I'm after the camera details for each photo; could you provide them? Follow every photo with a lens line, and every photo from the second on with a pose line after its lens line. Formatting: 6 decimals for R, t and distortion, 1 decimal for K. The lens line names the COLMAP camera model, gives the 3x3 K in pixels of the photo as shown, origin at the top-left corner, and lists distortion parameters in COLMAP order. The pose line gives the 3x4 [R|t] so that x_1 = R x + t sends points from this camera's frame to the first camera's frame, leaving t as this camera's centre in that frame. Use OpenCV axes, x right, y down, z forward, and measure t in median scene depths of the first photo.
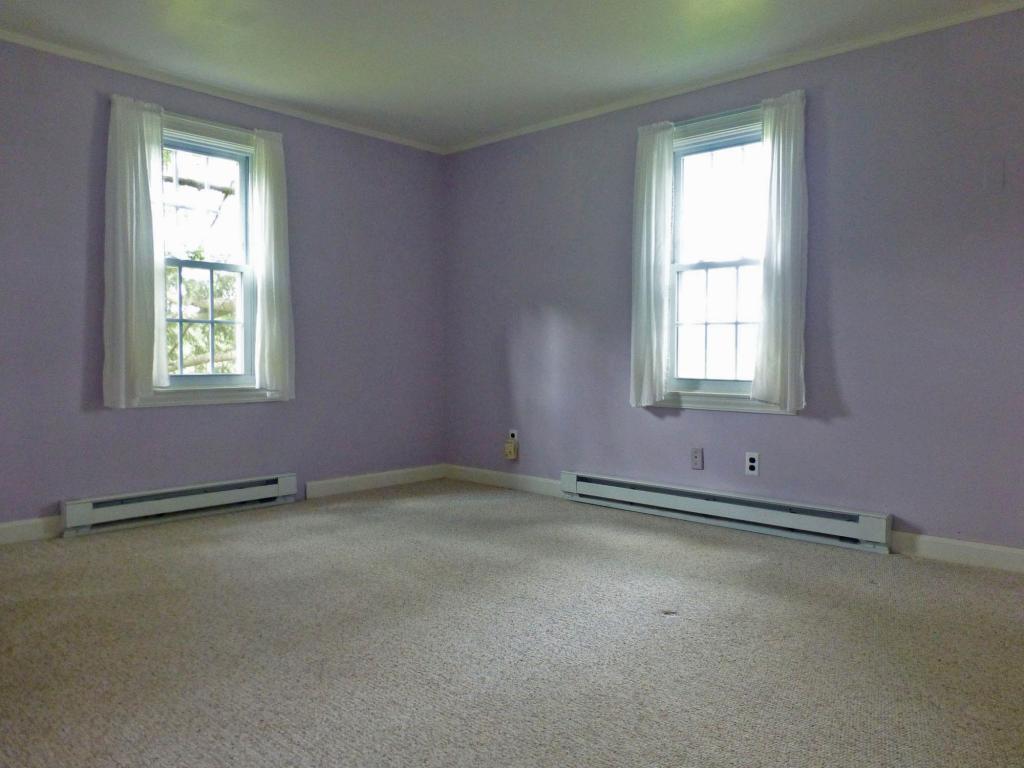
lens RADIAL K [[770.4, 0, 517.0], [0, 770.4, 384.7], [0, 0, 1]] dist [-0.037305, 0.001124]
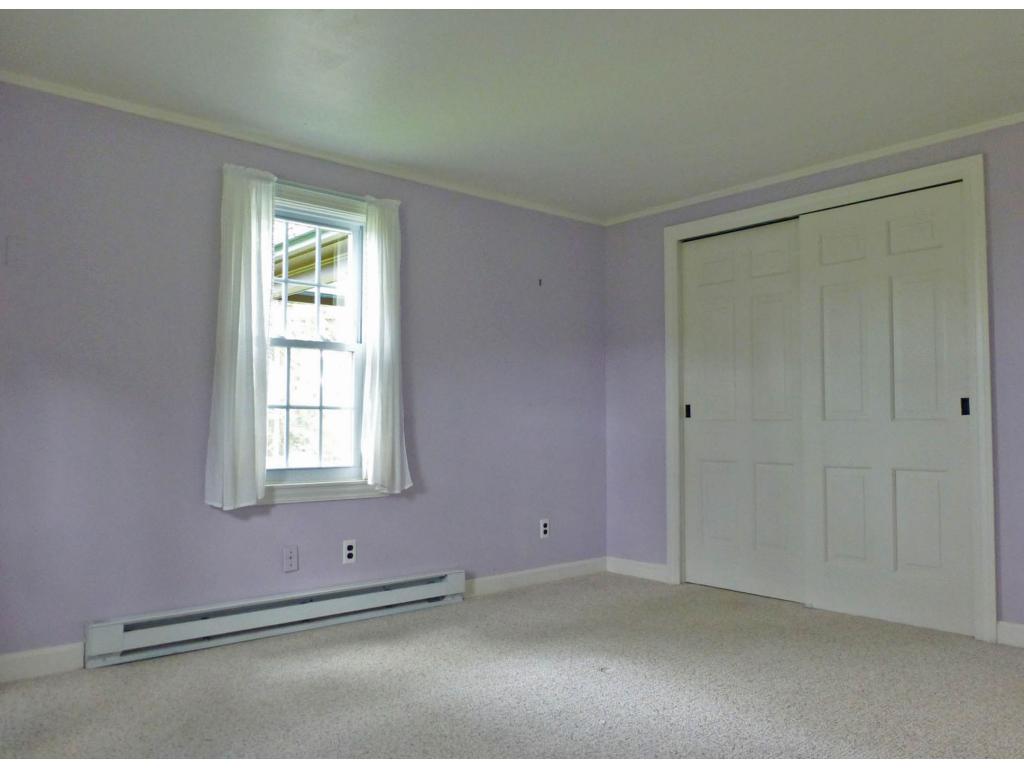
lens RADIAL K [[770.4, 0, 517.0], [0, 770.4, 384.7], [0, 0, 1]] dist [-0.037305, 0.001124]
pose [[0.093407, 0.049913, 0.994376, -0.663516], [0.042945, 0.997611, -0.054110, -0.048015], [-0.994701, 0.047757, 0.091041, 0.688888]]
